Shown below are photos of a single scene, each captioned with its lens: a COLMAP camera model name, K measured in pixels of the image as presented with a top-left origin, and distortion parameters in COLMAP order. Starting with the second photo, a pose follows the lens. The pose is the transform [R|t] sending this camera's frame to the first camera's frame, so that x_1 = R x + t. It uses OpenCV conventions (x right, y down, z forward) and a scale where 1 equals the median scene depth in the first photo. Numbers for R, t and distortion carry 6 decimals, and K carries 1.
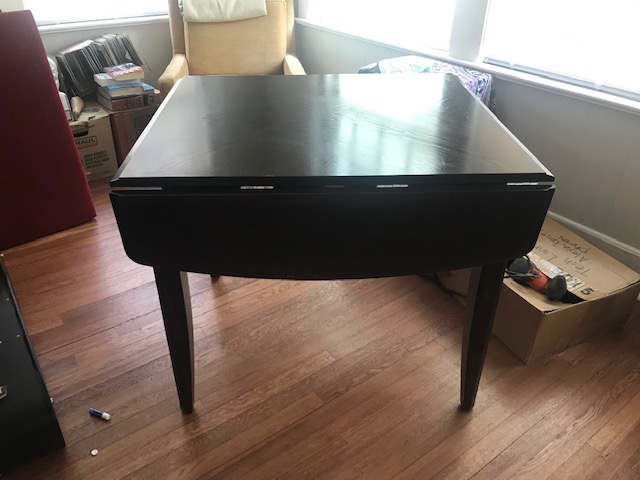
lens RADIAL K [[520.7, 0, 325.3], [0, 520.7, 237.4], [0, 0, 1]] dist [-0.022248, 0.036937]
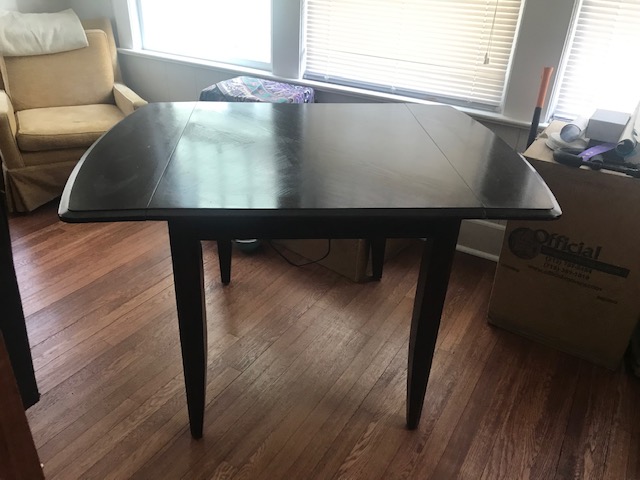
lens RADIAL K [[520.7, 0, 317.4], [0, 520.7, 241.9], [0, 0, 1]] dist [-0.022248, 0.036937]
pose [[0.928523, -0.164359, 0.332912, -0.126886], [0.174312, 0.984690, -0.000030, 0.041511], [-0.327810, 0.058058, 0.942958, -0.124078]]
